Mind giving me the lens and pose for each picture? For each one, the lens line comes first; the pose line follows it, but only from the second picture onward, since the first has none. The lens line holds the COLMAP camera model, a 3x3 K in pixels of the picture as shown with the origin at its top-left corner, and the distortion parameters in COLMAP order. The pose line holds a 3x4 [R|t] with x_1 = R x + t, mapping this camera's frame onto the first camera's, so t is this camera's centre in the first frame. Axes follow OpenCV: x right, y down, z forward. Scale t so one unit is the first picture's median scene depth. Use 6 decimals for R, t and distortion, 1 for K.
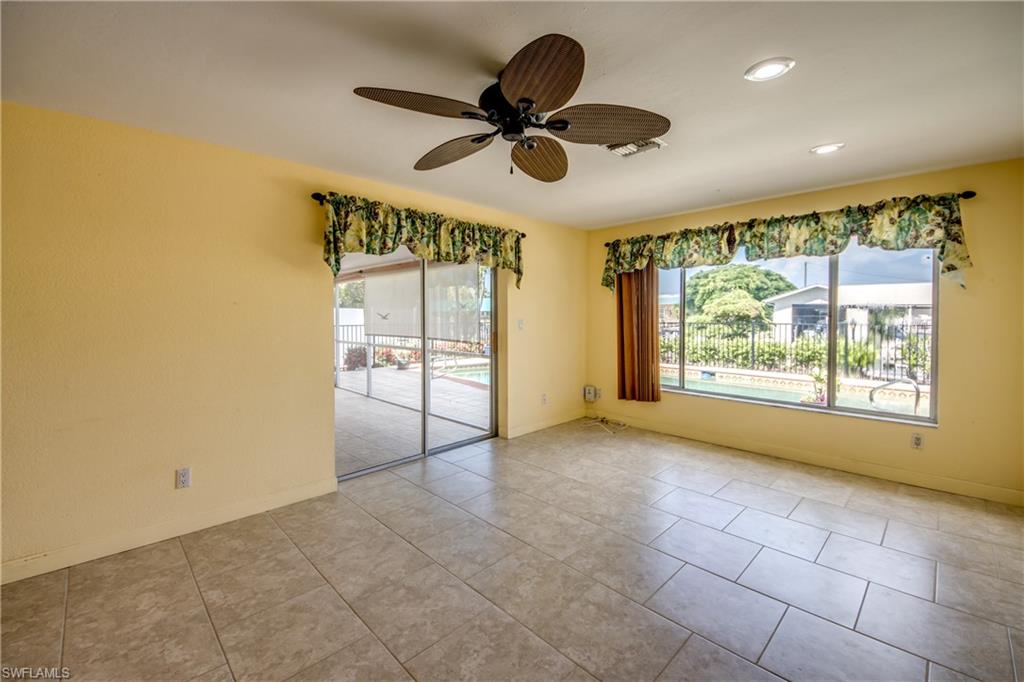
lens RADIAL K [[422.5, 0, 513.4], [0, 422.5, 324.7], [0, 0, 1]] dist [0.063360, -0.044067]
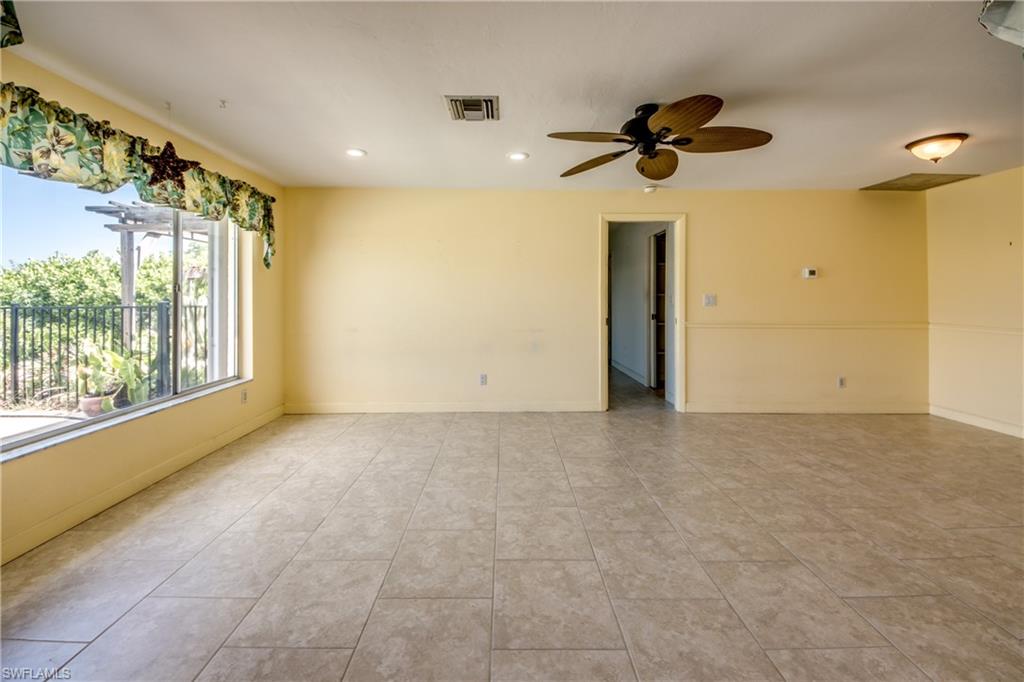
lens RADIAL K [[397.4, 0, 506.0], [0, 397.4, 296.3], [0, 0, 1]] dist [0.031301, -0.020530]
pose [[-0.713158, 0.003512, 0.700994, -0.298644], [0.021401, 0.999630, 0.016765, -0.002043], [-0.700676, 0.026958, -0.712970, 1.158644]]
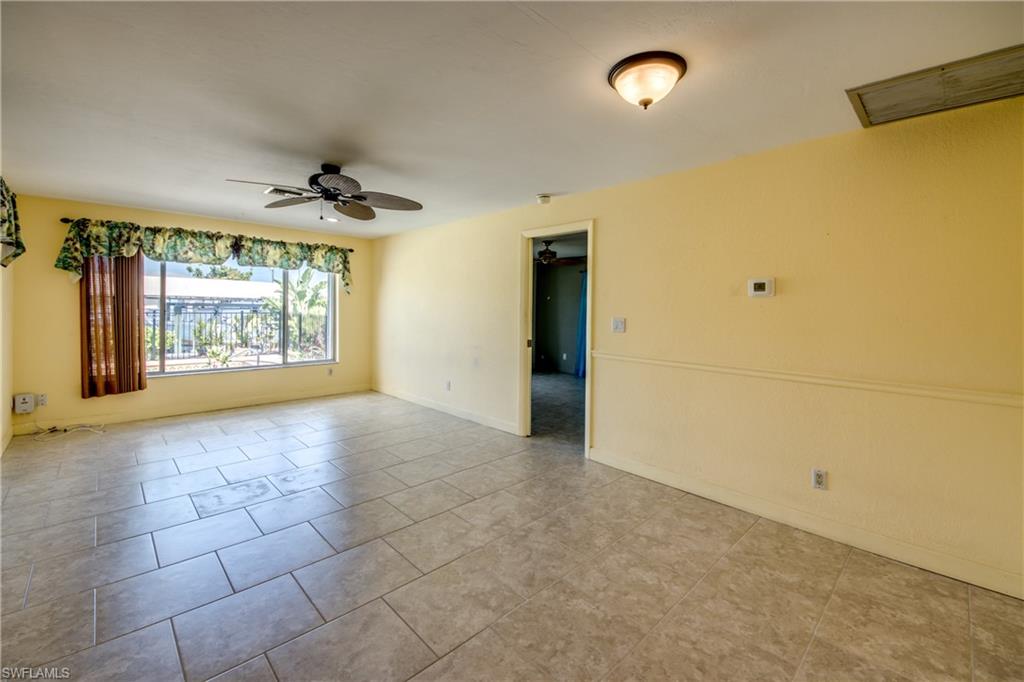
lens RADIAL K [[416.8, 0, 525.5], [0, 416.8, 315.8], [0, 0, 1]] dist [0.032665, -0.025371]
pose [[-0.007409, -0.014156, 0.999872, -0.864430], [0.013183, 0.999812, 0.014253, 0.003487], [-0.999886, 0.013287, -0.007221, 0.123976]]
